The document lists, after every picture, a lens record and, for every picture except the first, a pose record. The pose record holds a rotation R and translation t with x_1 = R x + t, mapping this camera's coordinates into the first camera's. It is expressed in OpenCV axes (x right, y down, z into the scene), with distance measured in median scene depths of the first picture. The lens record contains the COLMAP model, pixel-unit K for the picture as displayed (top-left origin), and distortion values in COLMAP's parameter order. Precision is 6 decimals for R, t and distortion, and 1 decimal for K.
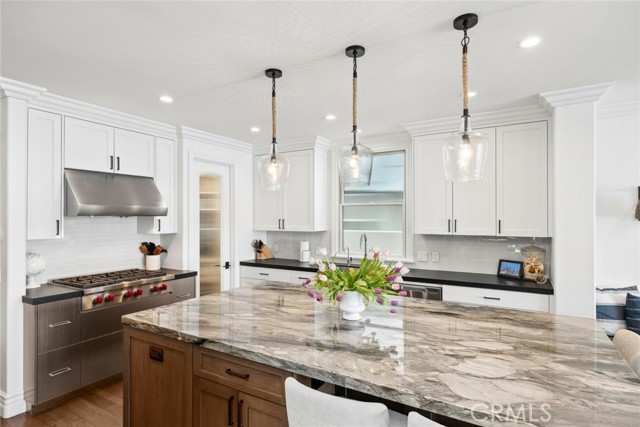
lens RADIAL K [[339.9, 0, 321.2], [0, 339.9, 214.9], [0, 0, 1]] dist [0.001960, -0.001234]
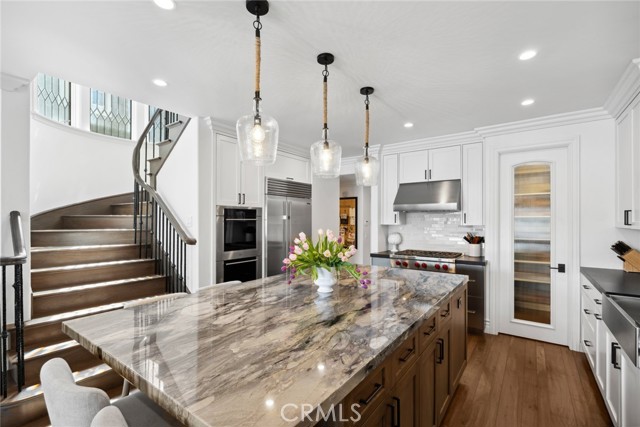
lens RADIAL K [[292.6, 0, 320.0], [0, 292.6, 215.0], [0, 0, 1]] dist [0.004557, 0.001438]
pose [[-0.098793, -0.013704, -0.995014, 0.683160], [0.008220, 0.999860, -0.014587, 0.035990], [0.995074, -0.009620, -0.098667, 0.677389]]
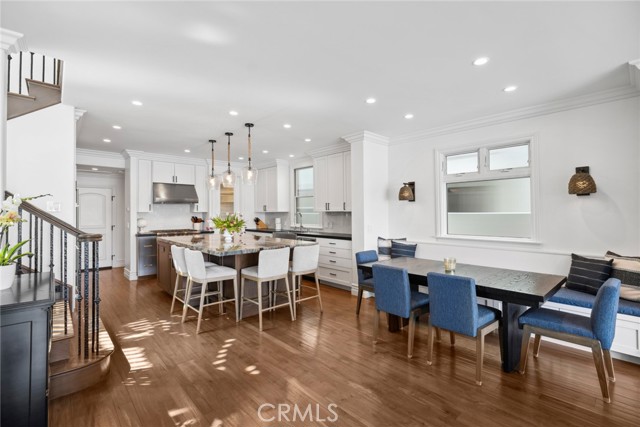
lens RADIAL K [[292.6, 0, 320.1], [0, 292.6, 213.8], [0, 0, 1]] dist [0.004557, 0.001438]
pose [[0.955829, -0.001531, -0.293919, 0.863032], [0.005719, 0.999894, 0.013390, 0.052775], [0.293867, -0.014479, 0.955737, -0.549136]]
